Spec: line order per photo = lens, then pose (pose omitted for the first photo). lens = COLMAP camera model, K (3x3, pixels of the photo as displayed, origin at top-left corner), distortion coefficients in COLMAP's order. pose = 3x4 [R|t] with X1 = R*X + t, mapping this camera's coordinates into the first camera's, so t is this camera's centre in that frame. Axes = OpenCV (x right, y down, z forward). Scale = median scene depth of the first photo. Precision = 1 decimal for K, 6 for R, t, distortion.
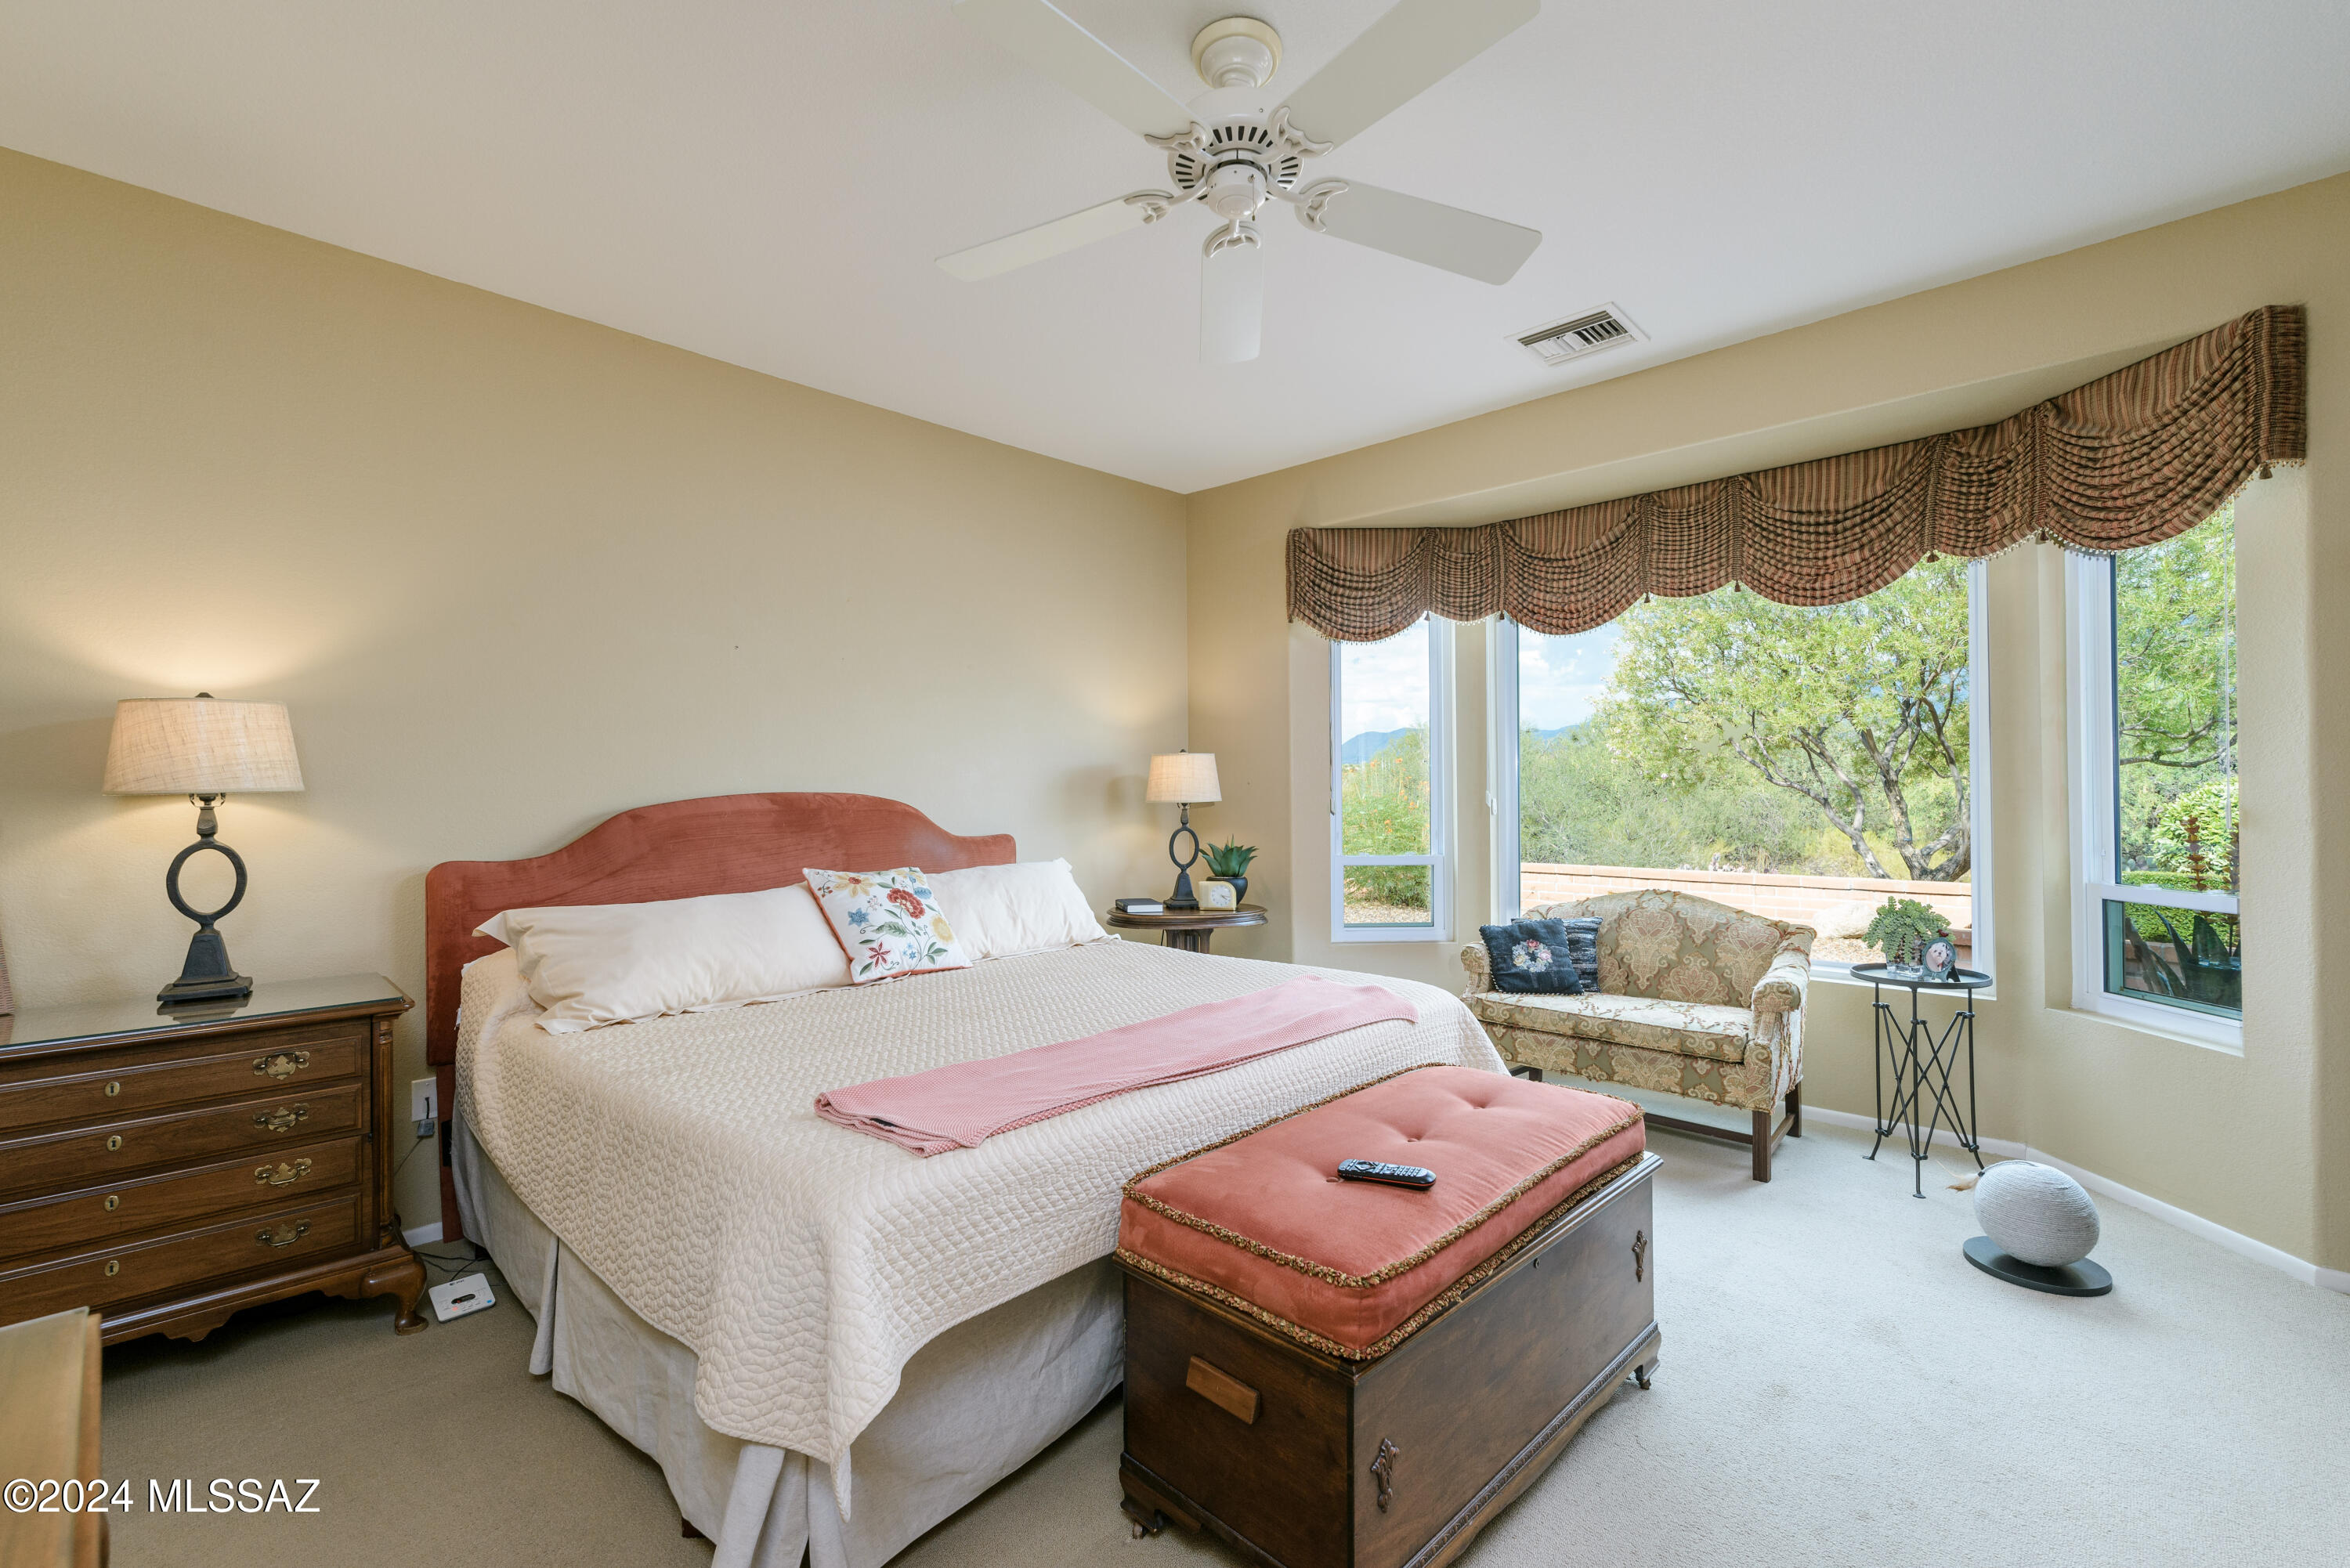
lens RADIAL K [[1025.5, 0, 1183.6], [0, 1025.5, 783.9], [0, 0, 1]] dist [0.001386, 0.000152]
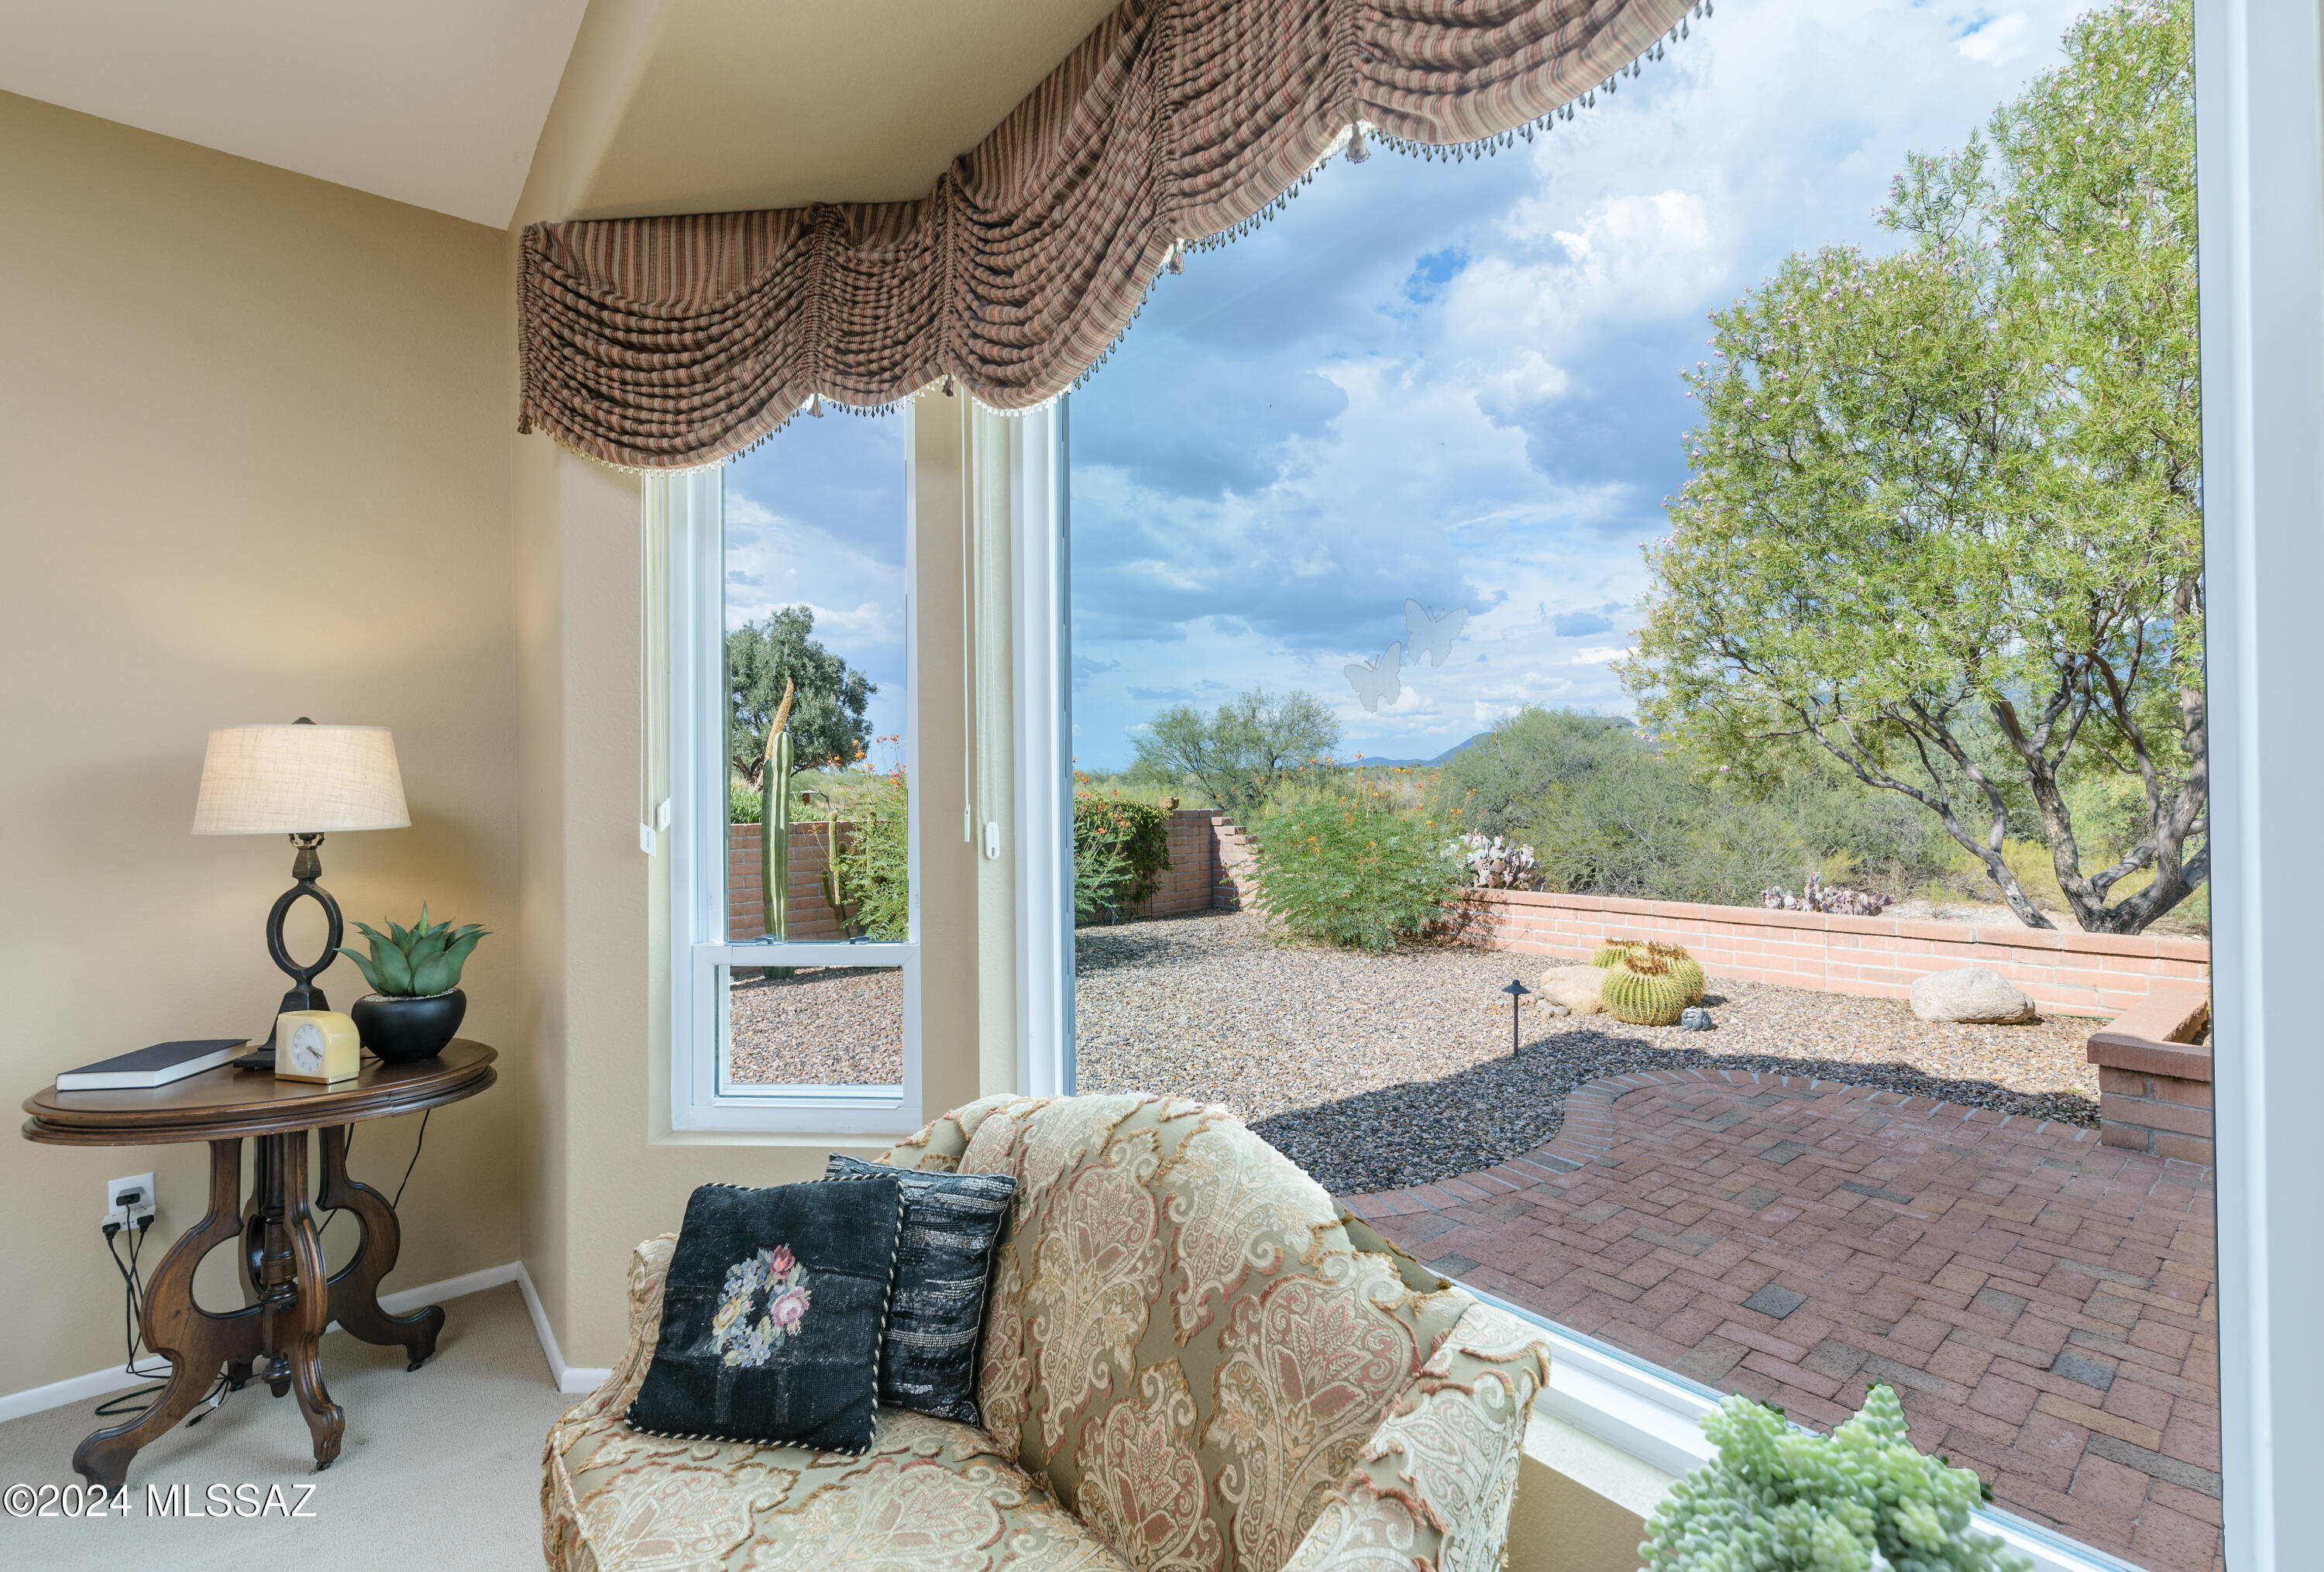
lens RADIAL K [[1053.3, 0, 1162.0], [0, 1053.3, 786.0], [0, 0, 1]] dist [-0.003193, -0.000336]
pose [[0.993972, -0.004007, -0.109560, 0.169472], [0.004043, 0.999992, 0.000103, -0.000457], [0.109558, -0.000545, 0.993980, 0.223888]]
